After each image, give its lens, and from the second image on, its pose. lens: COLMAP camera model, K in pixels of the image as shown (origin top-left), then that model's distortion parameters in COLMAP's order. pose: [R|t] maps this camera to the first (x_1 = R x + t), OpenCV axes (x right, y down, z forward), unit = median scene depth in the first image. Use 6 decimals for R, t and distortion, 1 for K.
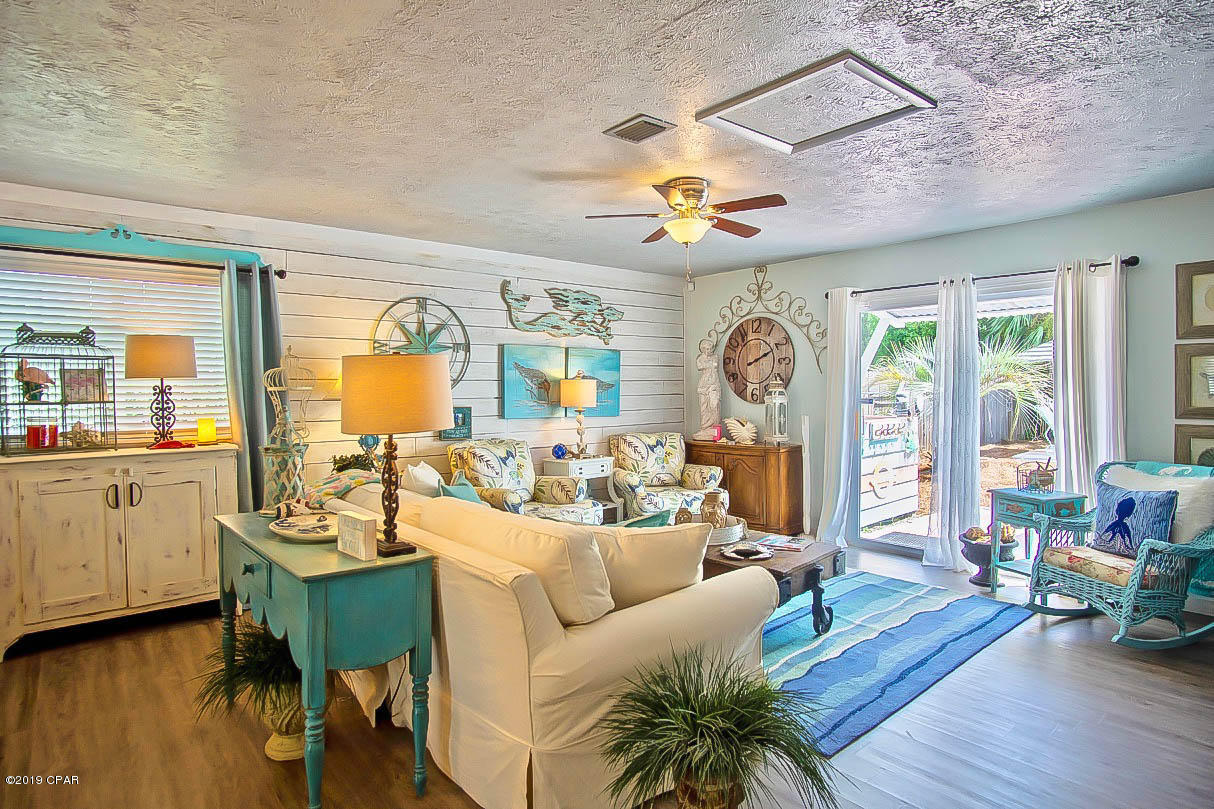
lens RADIAL K [[651.8, 0, 609.5], [0, 651.8, 398.3], [0, 0, 1]] dist [-0.034045, 0.009287]
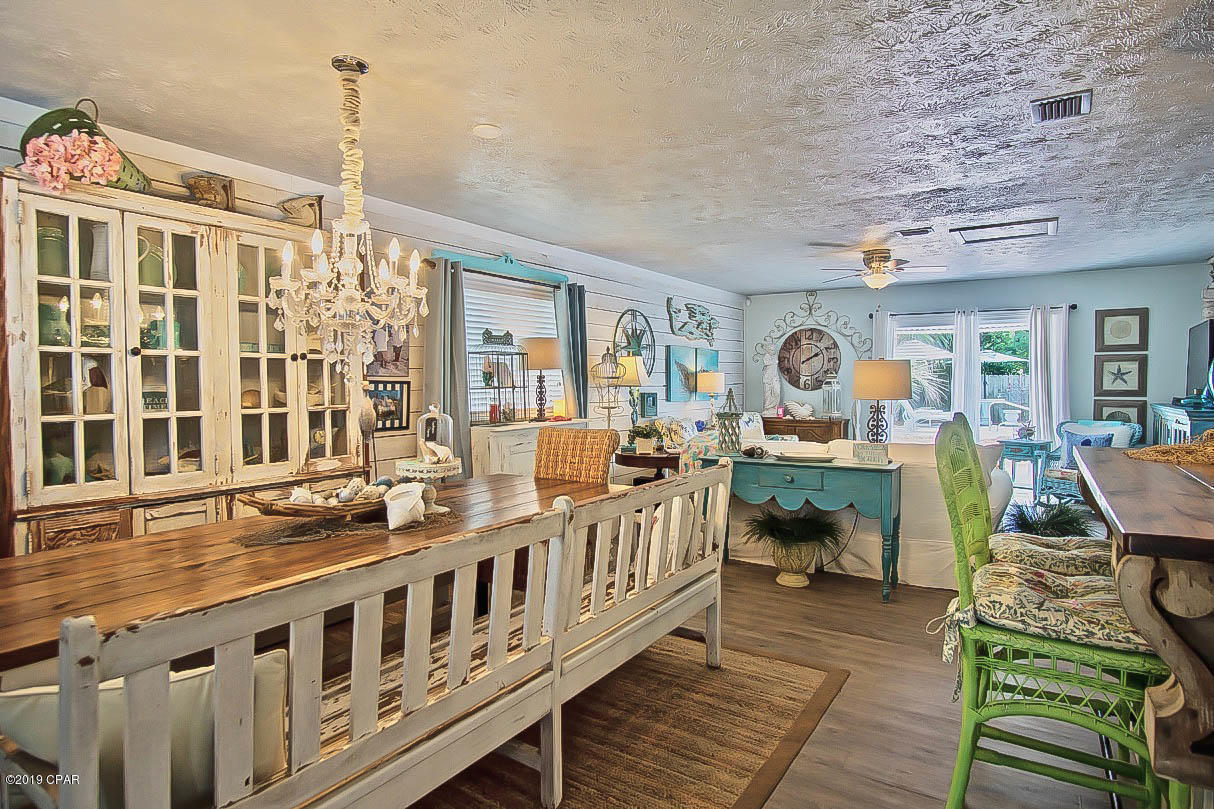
lens RADIAL K [[651.8, 0, 607.1], [0, 651.8, 398.3], [0, 0, 1]] dist [-0.034045, 0.009287]
pose [[0.959643, -0.005769, 0.281162, -0.715840], [0.002741, 0.999934, 0.011161, 0.010424], [-0.281208, -0.009940, 0.959595, -0.262790]]
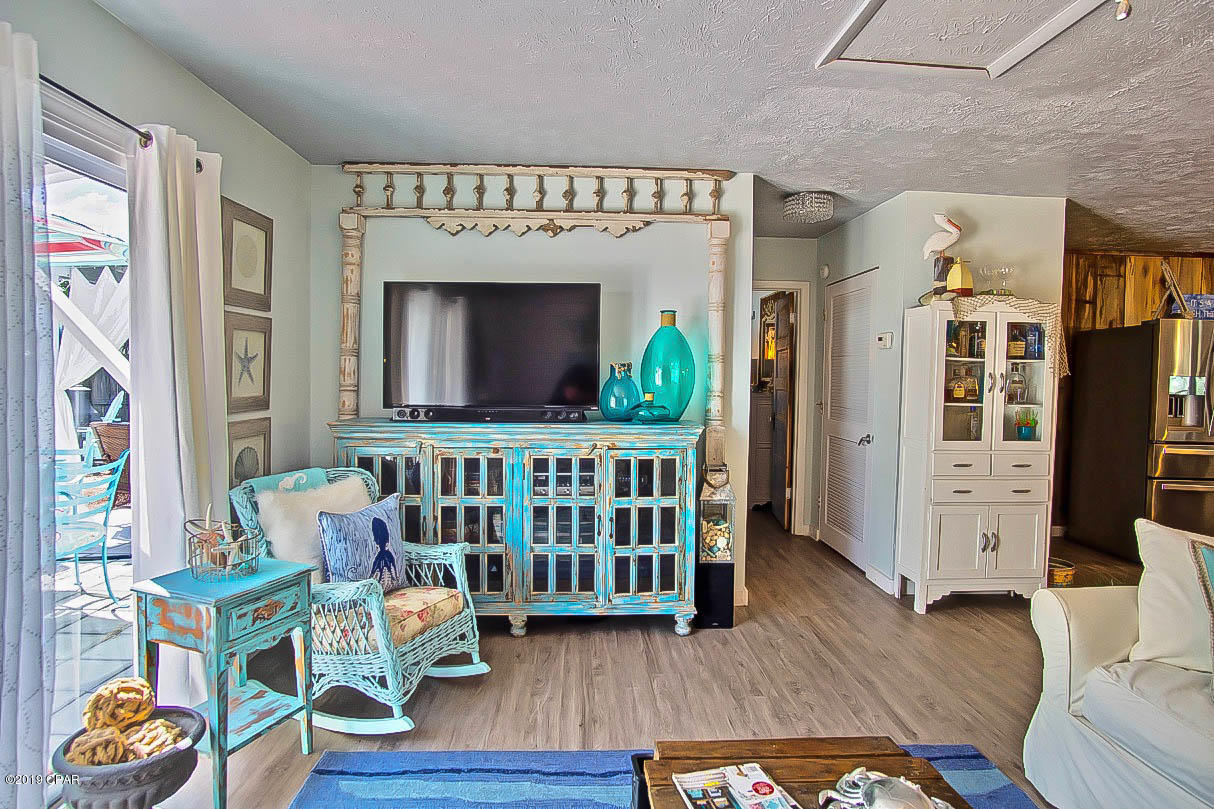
lens RADIAL K [[651.8, 0, 608.7], [0, 651.8, 398.1], [0, 0, 1]] dist [-0.034045, 0.009287]
pose [[-0.793481, -0.030900, 0.607810, 0.092454], [-0.002096, 0.998843, 0.048043, -0.016464], [-0.608591, 0.036847, -0.792628, 1.001030]]
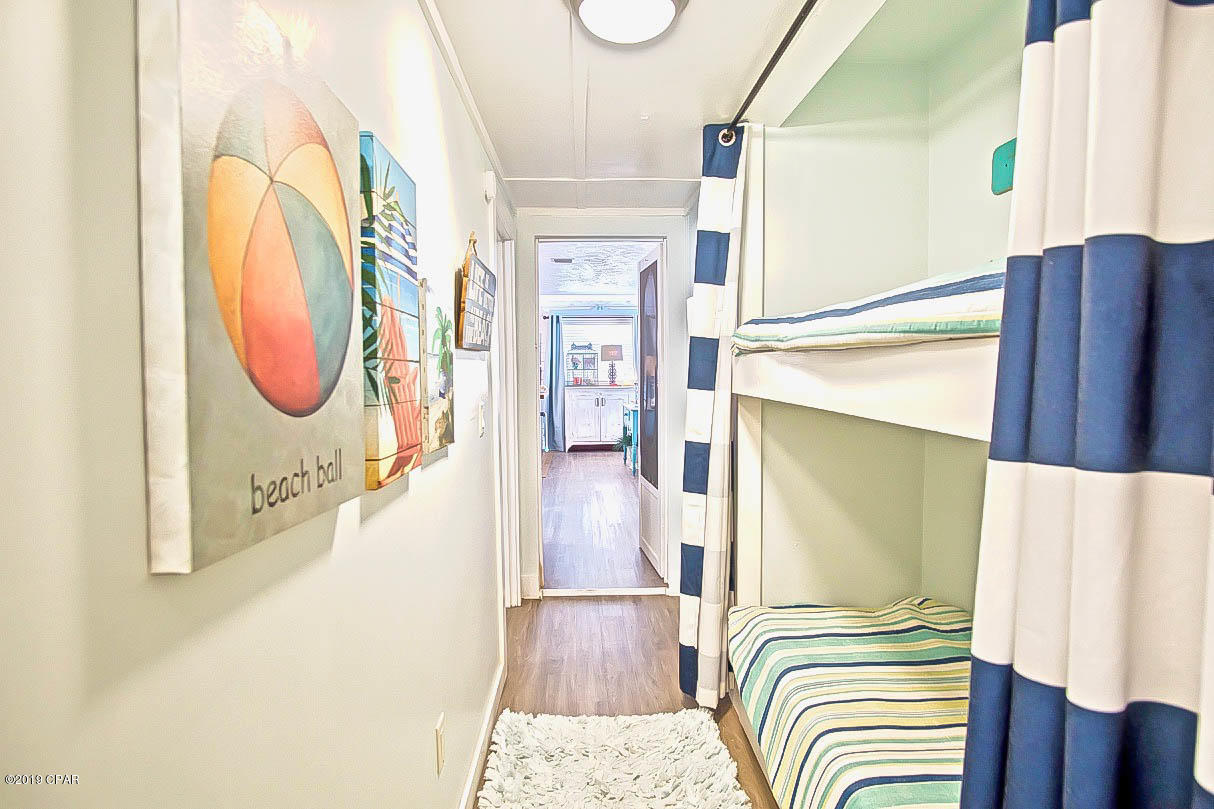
lens RADIAL K [[651.8, 0, 605.2], [0, 651.8, 410.9], [0, 0, 1]] dist [-0.034045, 0.009287]
pose [[0.790592, 0.045705, -0.610635, 0.724127], [-0.007412, 0.997852, 0.065091, 0.000431], [0.612299, -0.046935, 0.789232, -0.895193]]
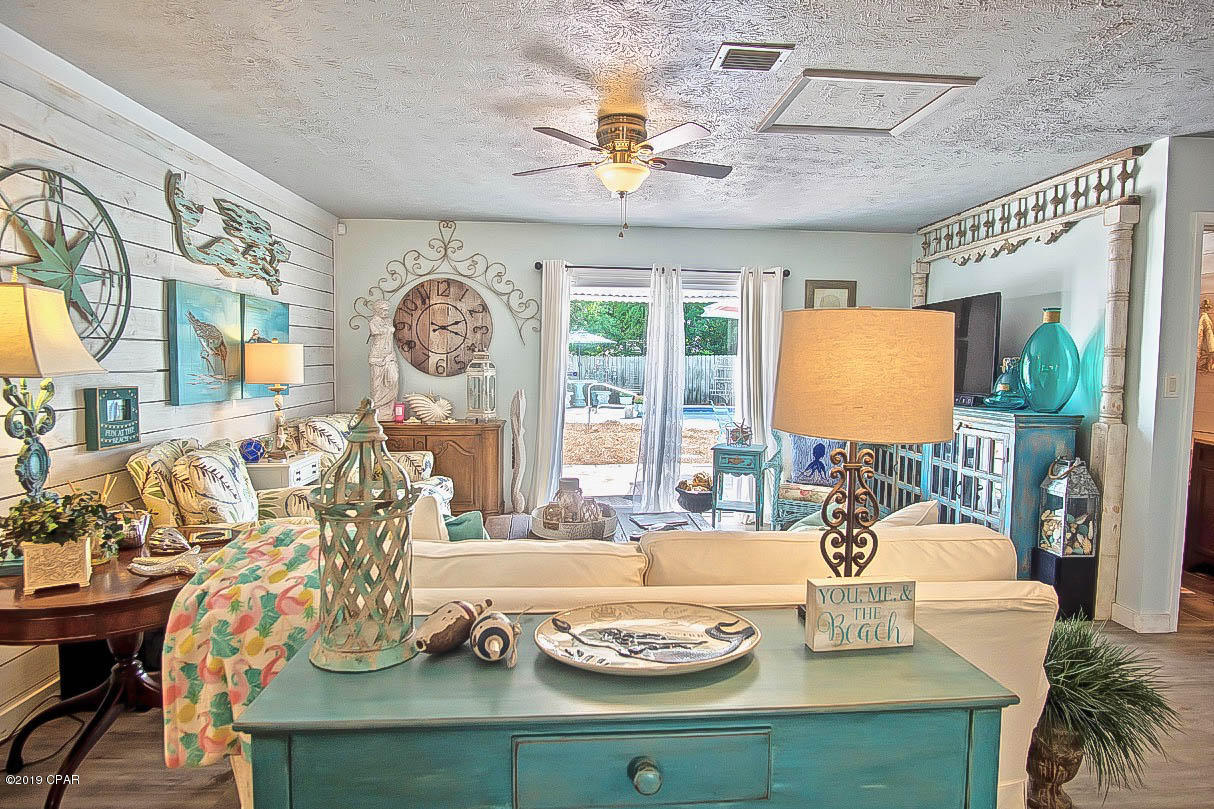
lens RADIAL K [[651.8, 0, 604.8], [0, 651.8, 395.8], [0, 0, 1]] dist [-0.034045, 0.009287]
pose [[0.606329, -0.029377, 0.794671, -0.426321], [-0.005915, 0.999123, 0.041448, -0.004508], [-0.795192, -0.029831, 0.605623, 0.357008]]
